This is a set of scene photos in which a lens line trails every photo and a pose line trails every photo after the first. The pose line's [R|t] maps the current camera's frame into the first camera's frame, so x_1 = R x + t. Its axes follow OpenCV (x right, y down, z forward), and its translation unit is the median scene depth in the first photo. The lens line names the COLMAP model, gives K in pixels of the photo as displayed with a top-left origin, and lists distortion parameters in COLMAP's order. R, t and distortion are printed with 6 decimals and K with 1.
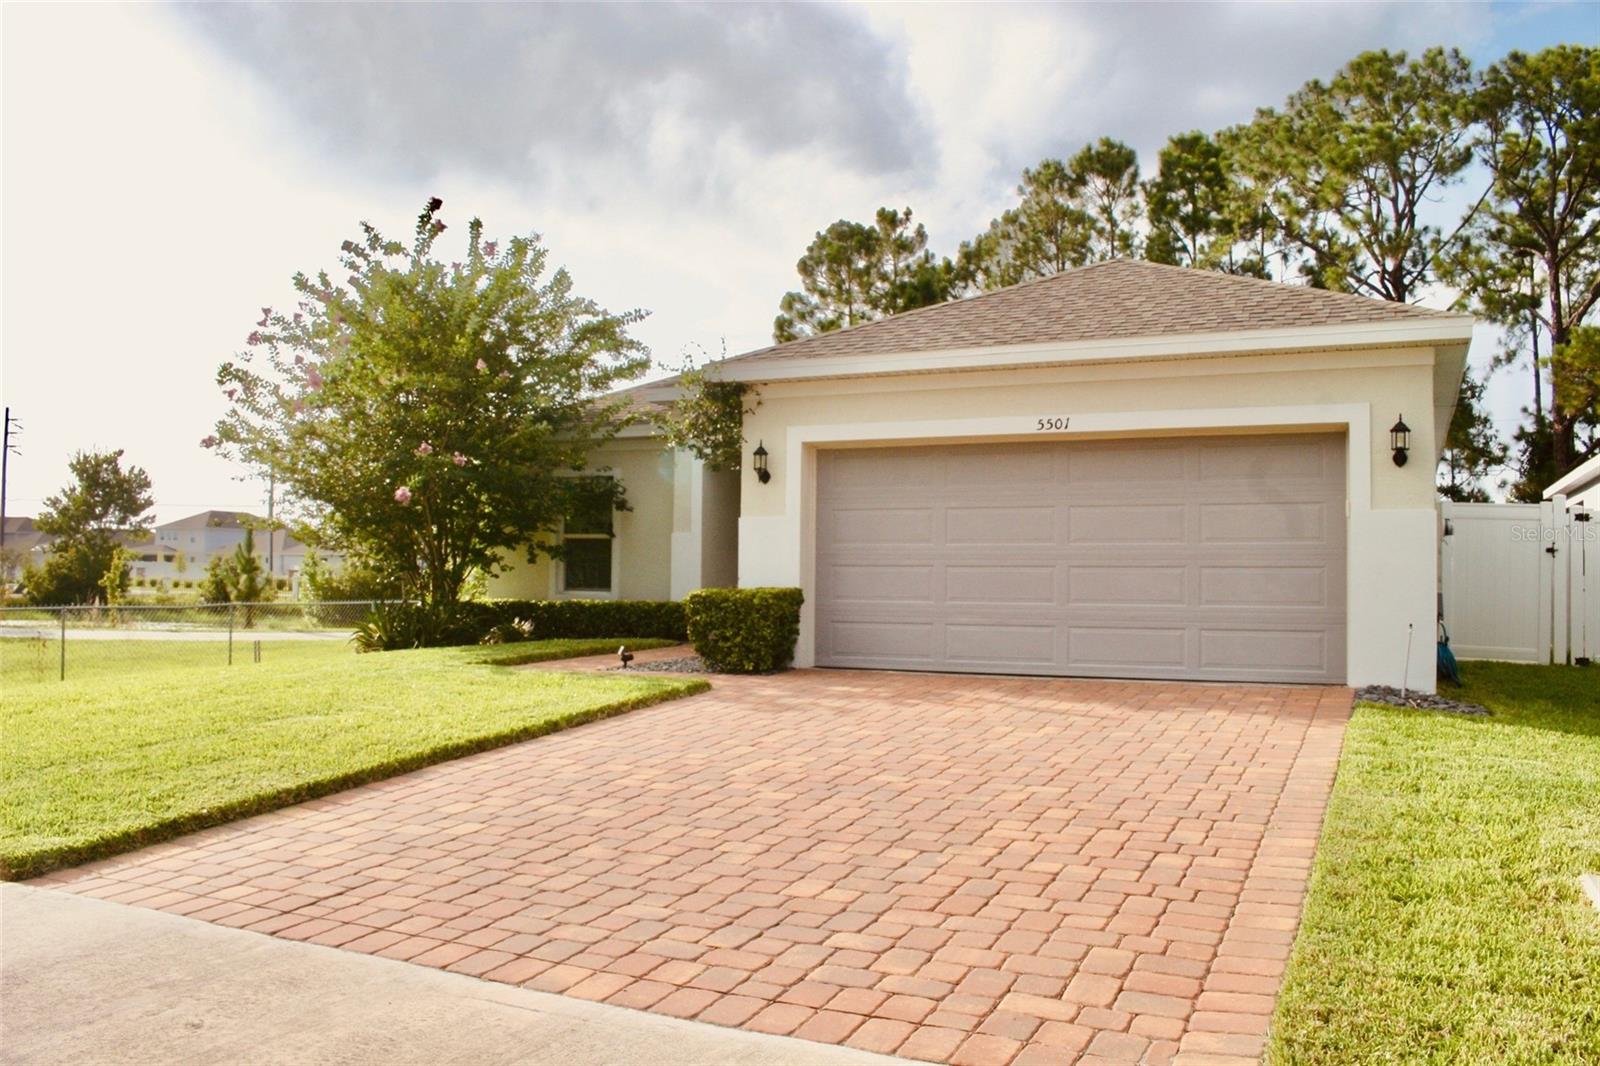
lens RADIAL K [[1278.5, 0, 800.0], [0, 1278.5, 533.0], [0, 0, 1]] dist [-0.064451, 0.009231]
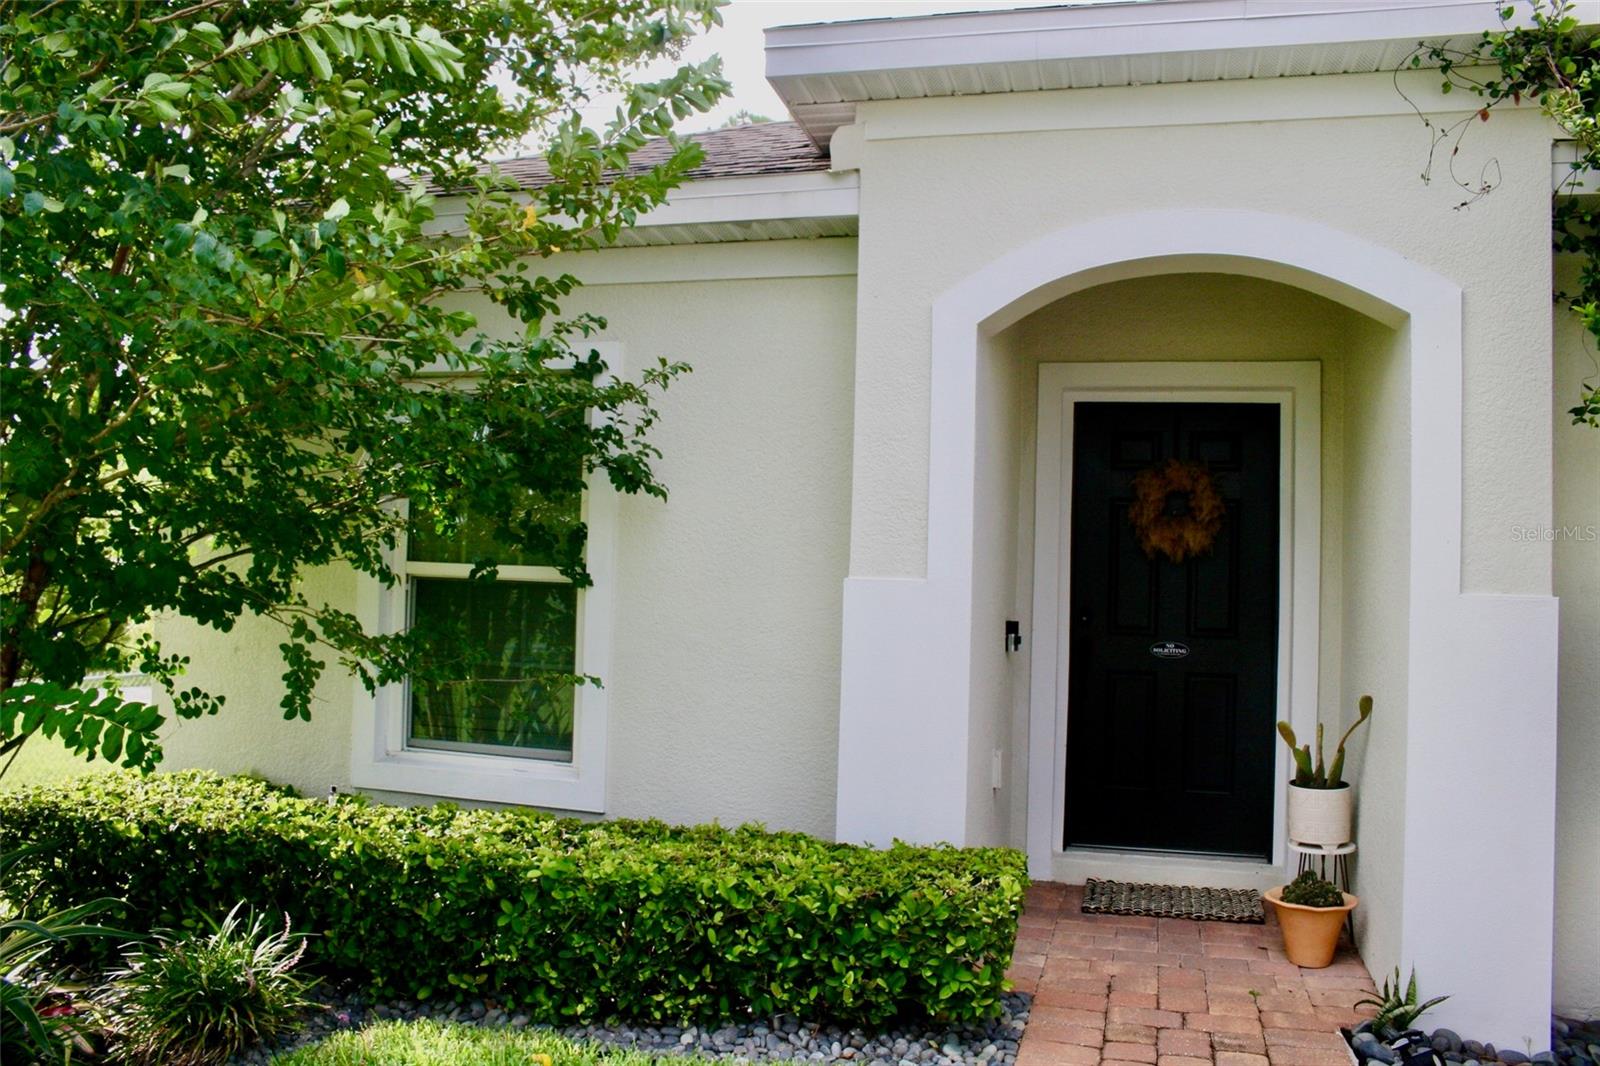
lens RADIAL K [[1278.5, 0, 800.0], [0, 1278.5, 533.0], [0, 0, 1]] dist [-0.064451, 0.009231]
pose [[0.987483, 0.029607, 0.154919, -0.149024], [-0.030406, 0.999534, 0.002790, -0.010790], [-0.154764, -0.007466, 0.987923, 0.722378]]
